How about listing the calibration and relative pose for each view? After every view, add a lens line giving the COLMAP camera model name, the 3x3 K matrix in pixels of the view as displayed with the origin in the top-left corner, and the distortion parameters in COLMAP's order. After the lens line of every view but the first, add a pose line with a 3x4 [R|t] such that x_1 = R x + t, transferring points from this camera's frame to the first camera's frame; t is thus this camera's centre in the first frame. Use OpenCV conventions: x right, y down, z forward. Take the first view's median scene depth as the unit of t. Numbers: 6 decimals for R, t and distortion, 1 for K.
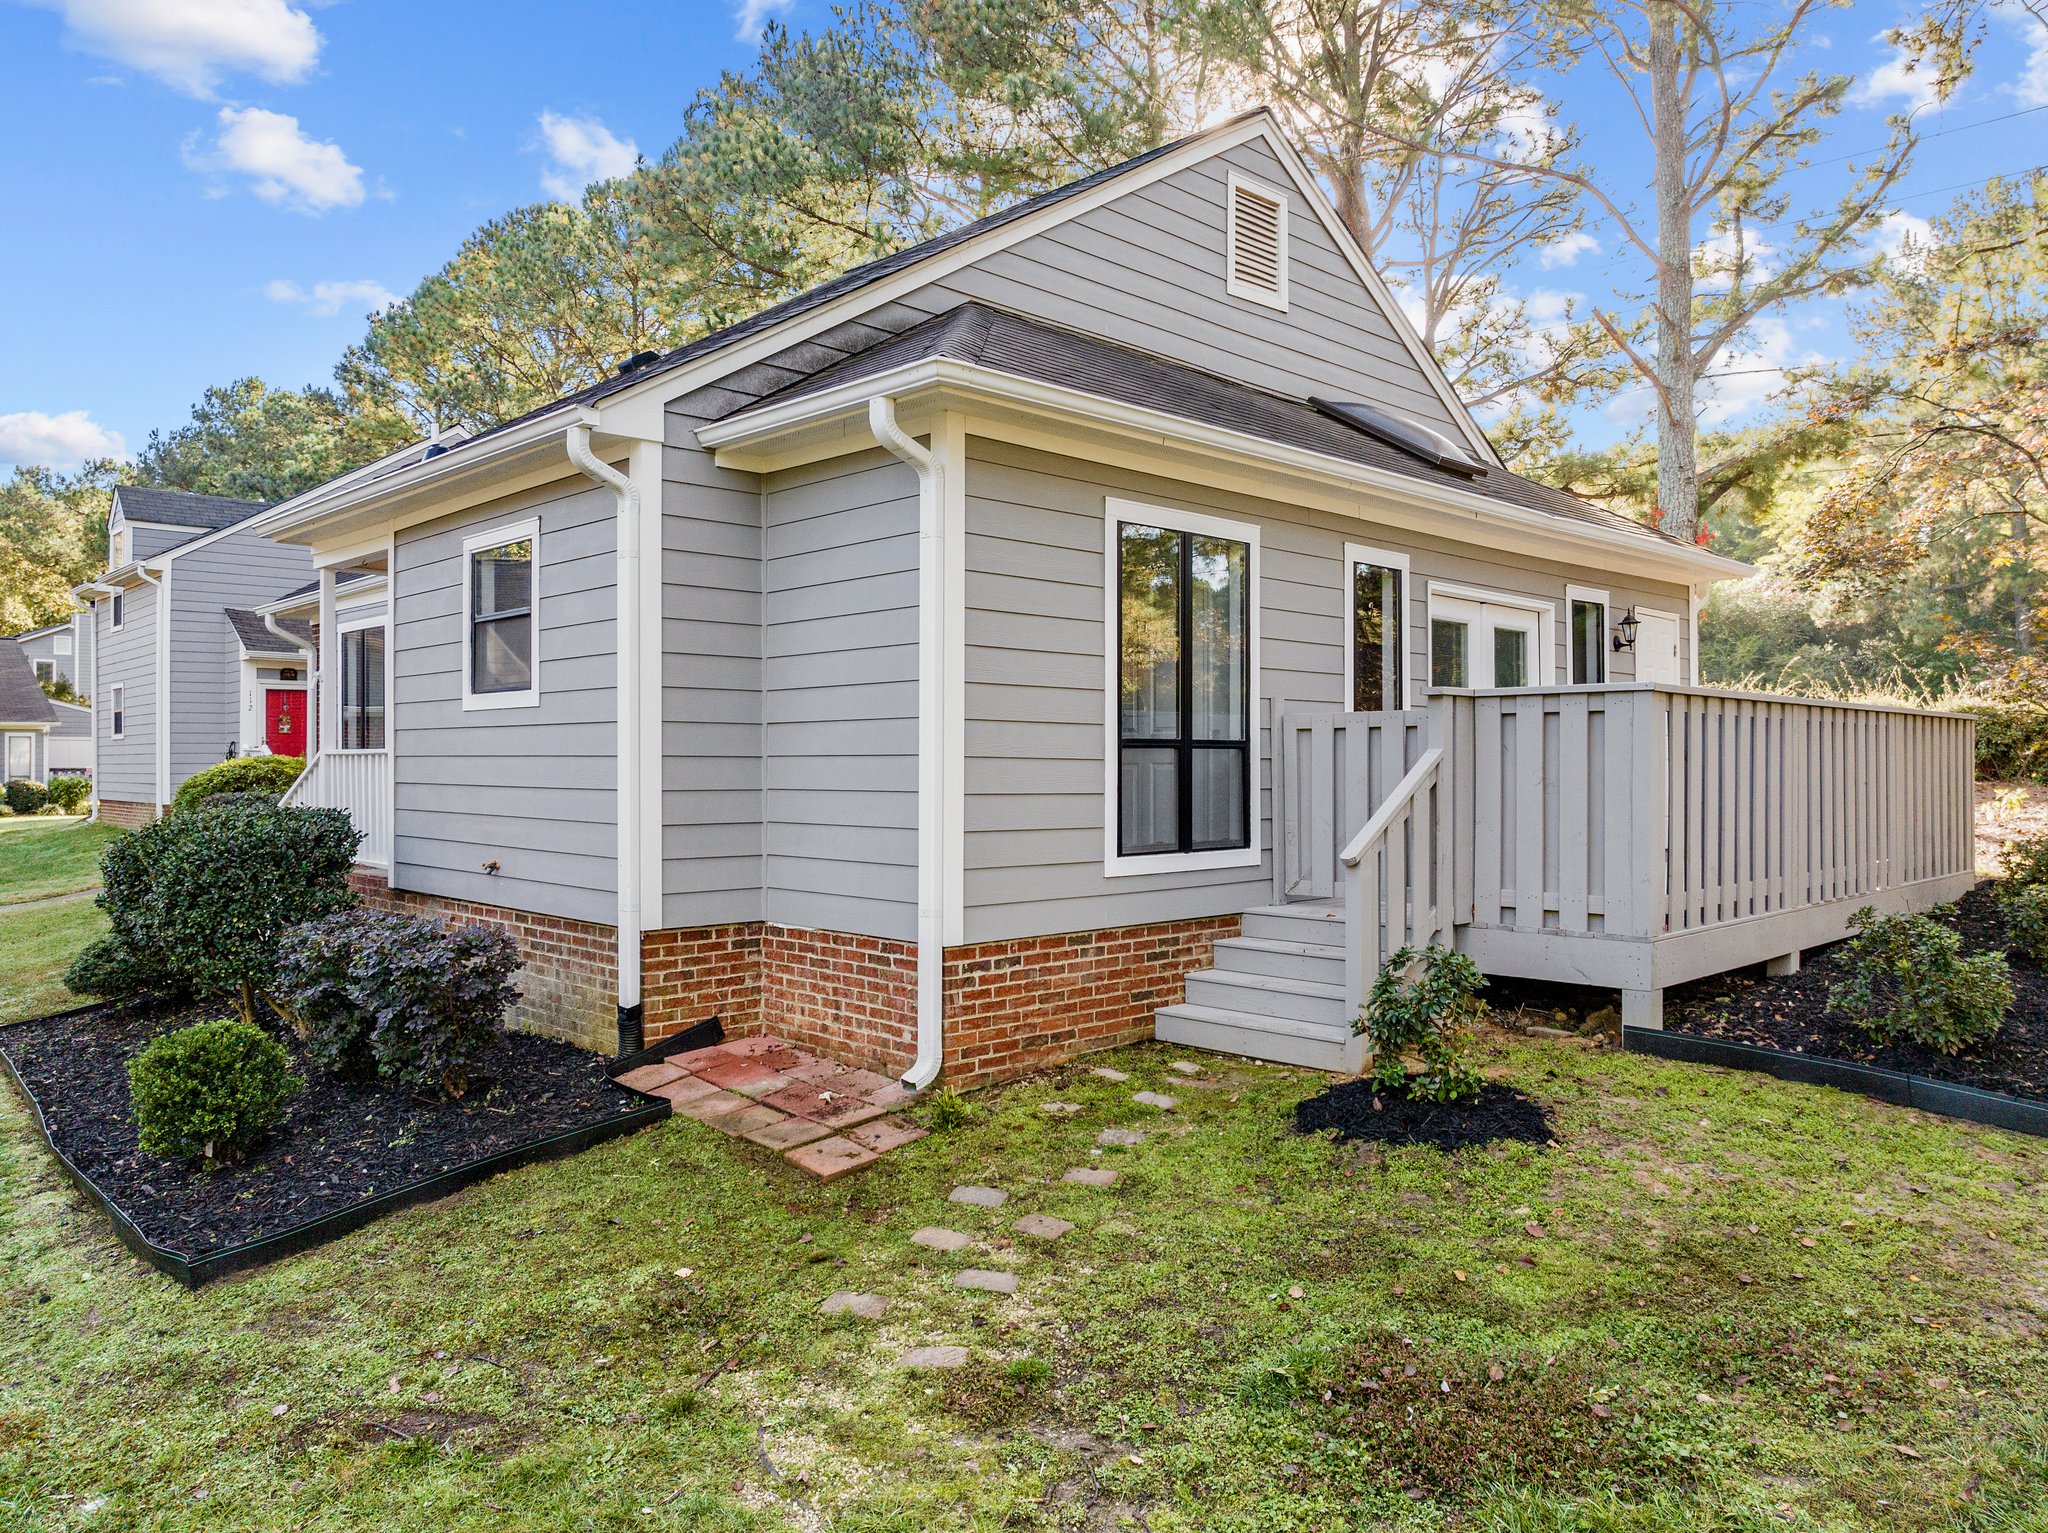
lens RADIAL K [[1444.8, 0, 1028.2], [0, 1444.8, 758.5], [0, 0, 1]] dist [-0.038366, 0.002631]
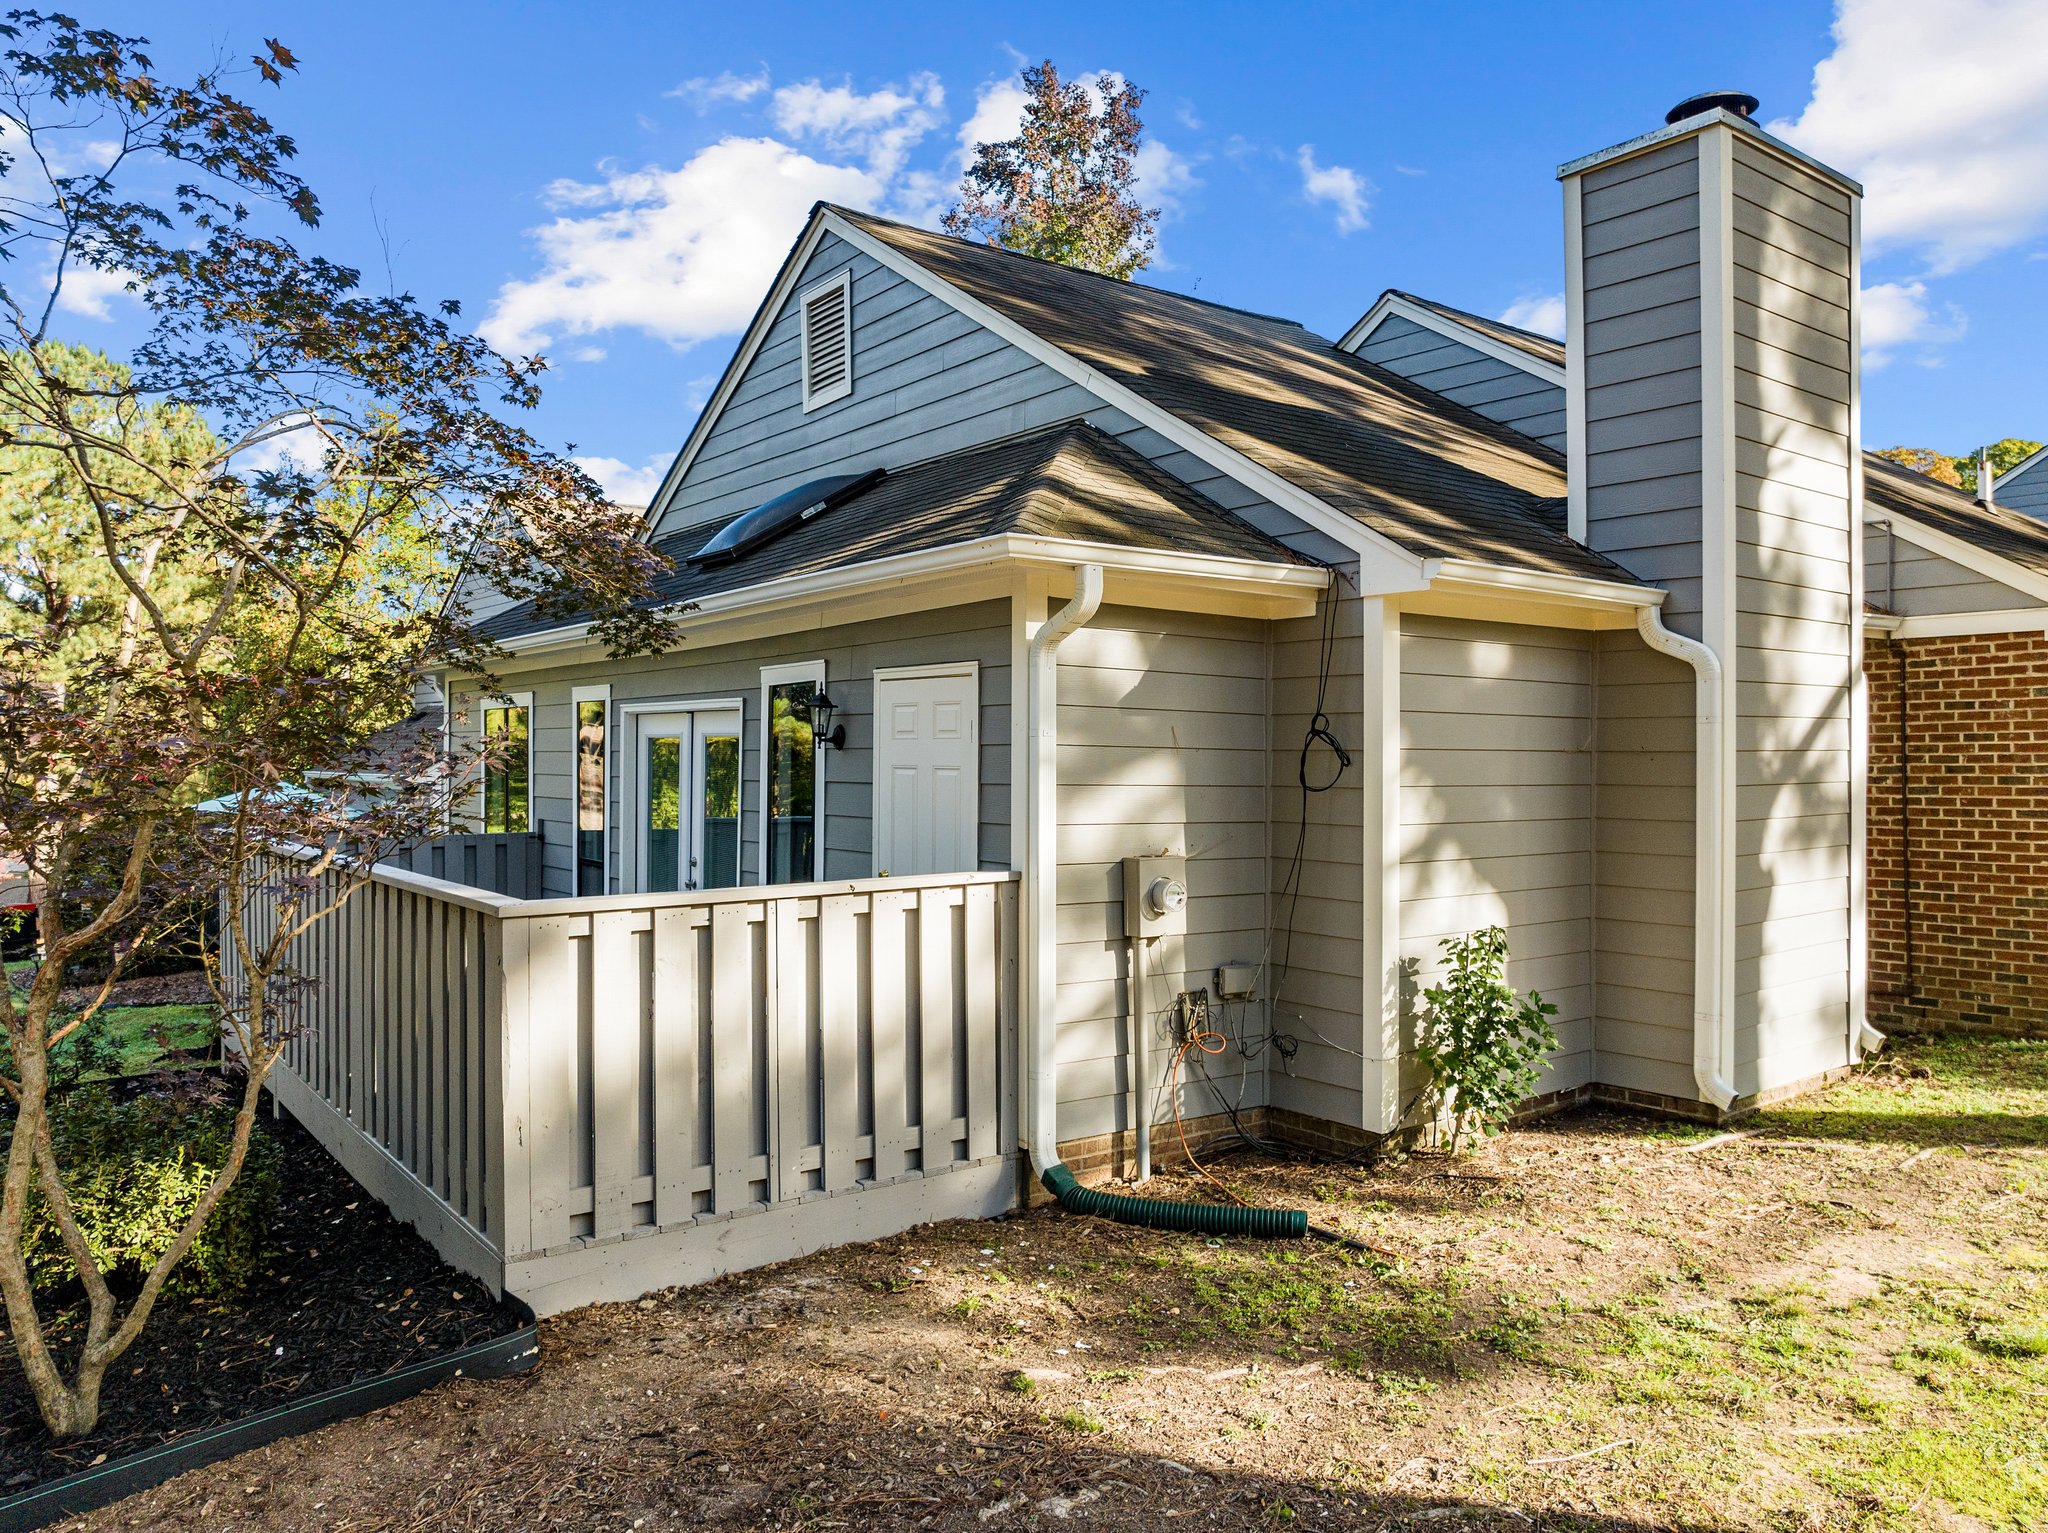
lens RADIAL K [[1444.8, 0, 1028.2], [0, 1444.8, 758.5], [0, 0, 1]] dist [-0.038366, 0.002631]
pose [[-0.120849, 0.005072, -0.992658, 1.542899], [0.003127, 0.999984, 0.004729, -0.109562], [0.992666, -0.002533, -0.120863, 1.729134]]
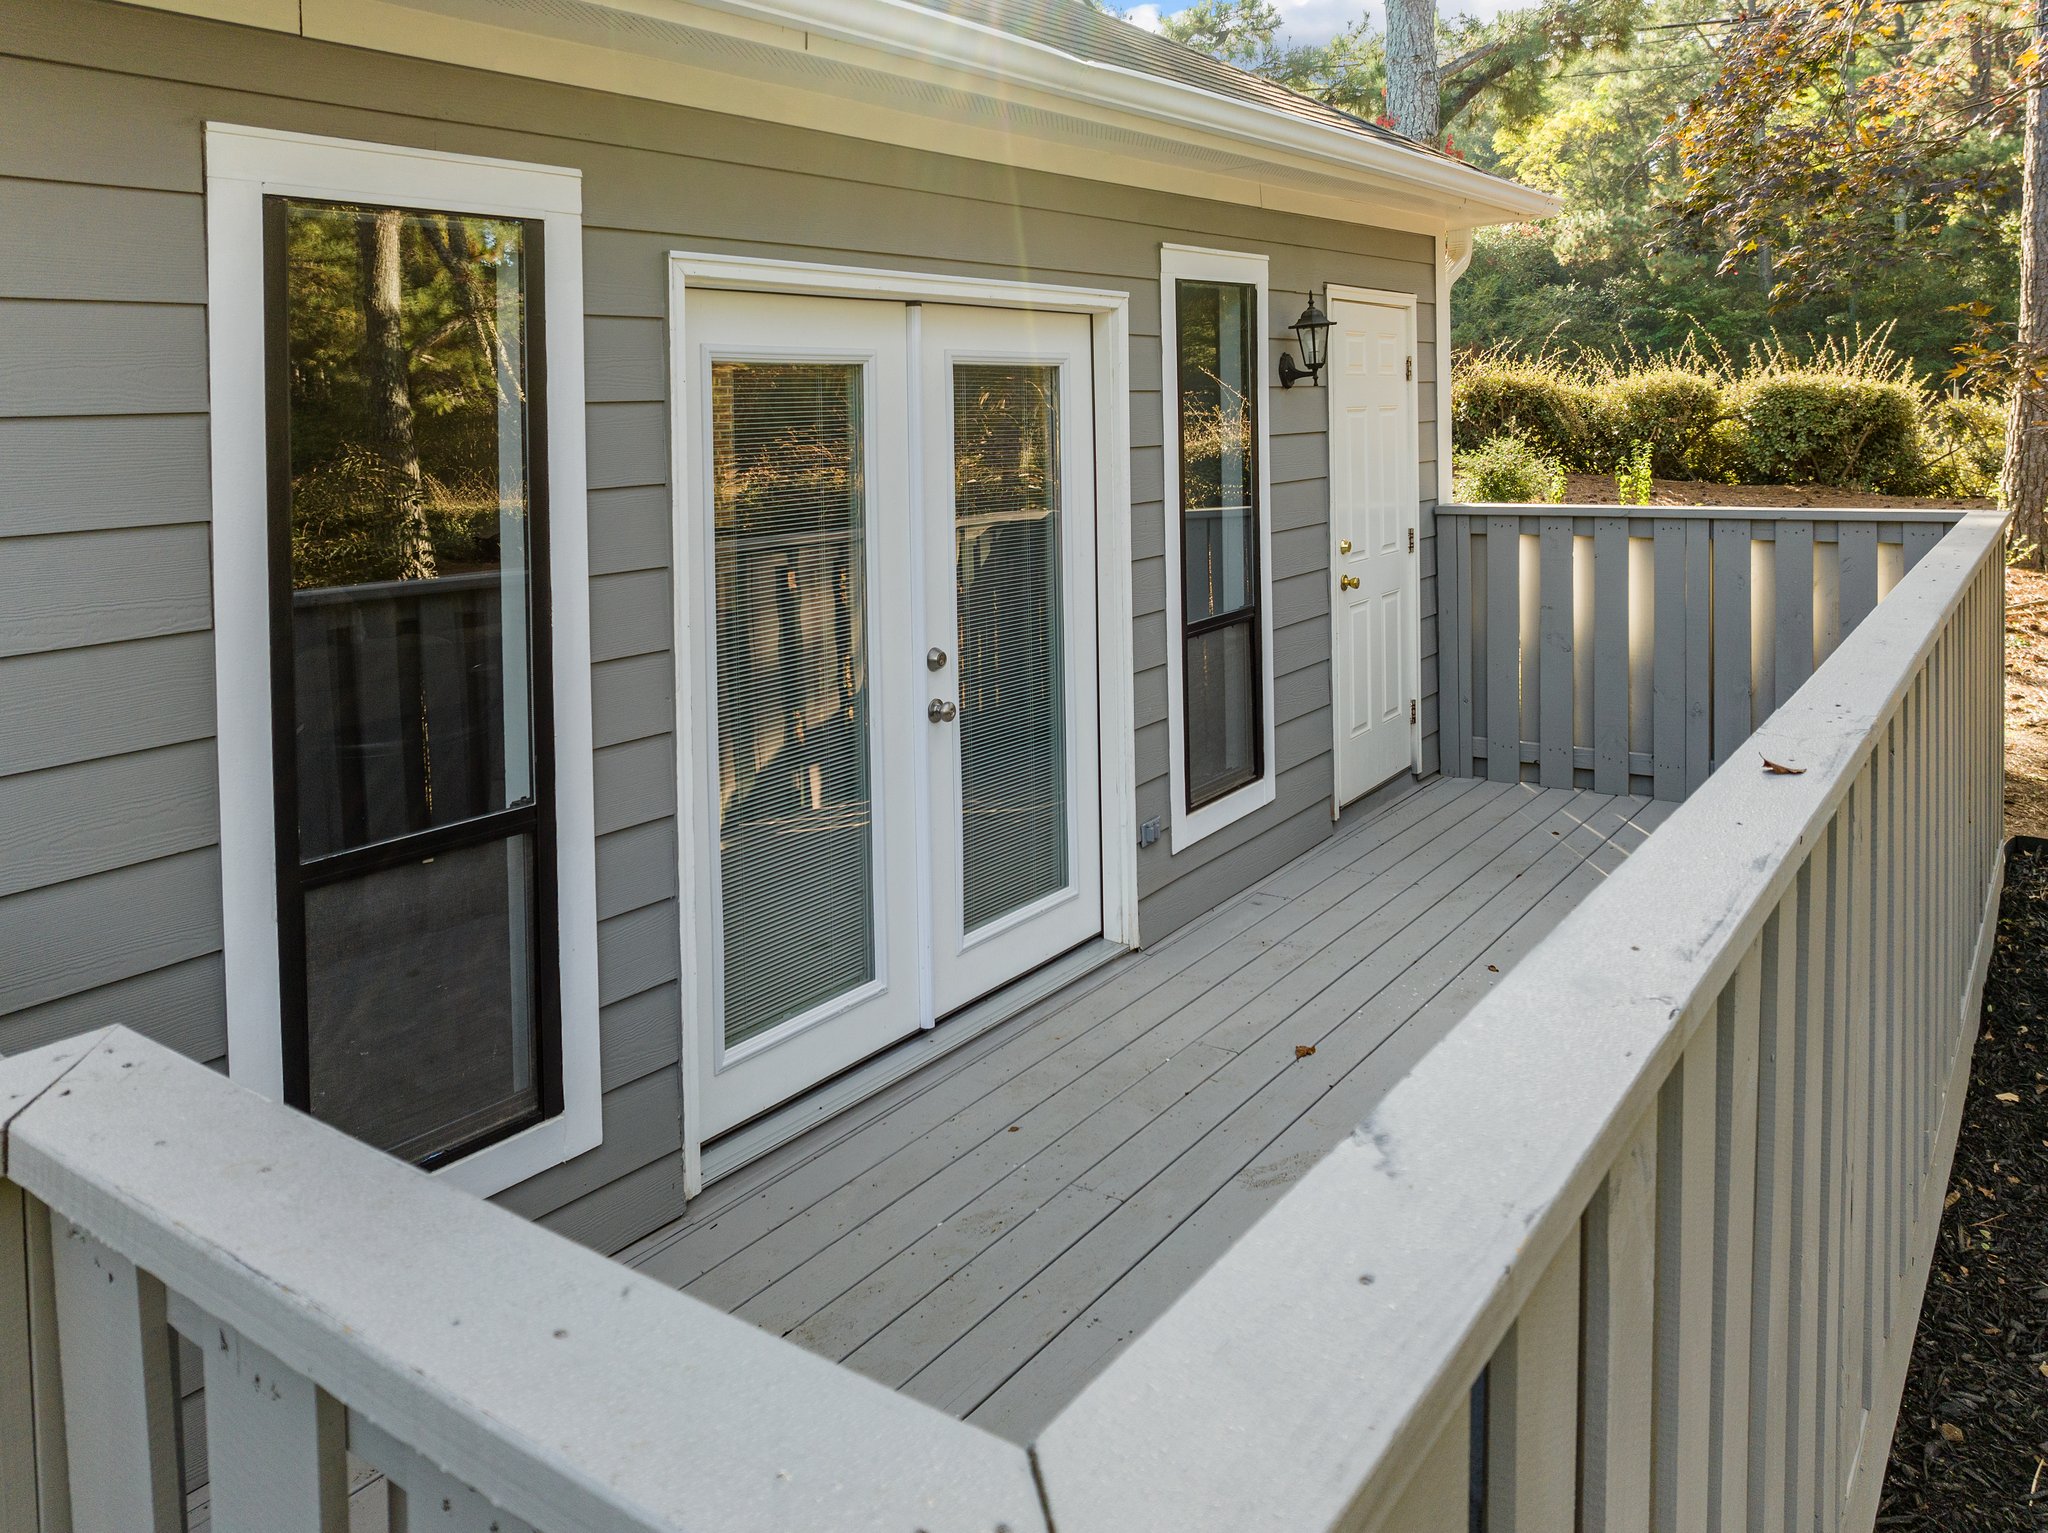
lens RADIAL K [[1517.9, 0, 1025.6], [0, 1517.9, 496.6], [0, 0, 1]] dist [-0.039728, 0.000729]
pose [[0.984538, -0.037117, 0.171193, 0.362685], [0.026722, 0.997679, 0.062632, -0.108220], [-0.173121, -0.057089, 0.983245, 0.801788]]
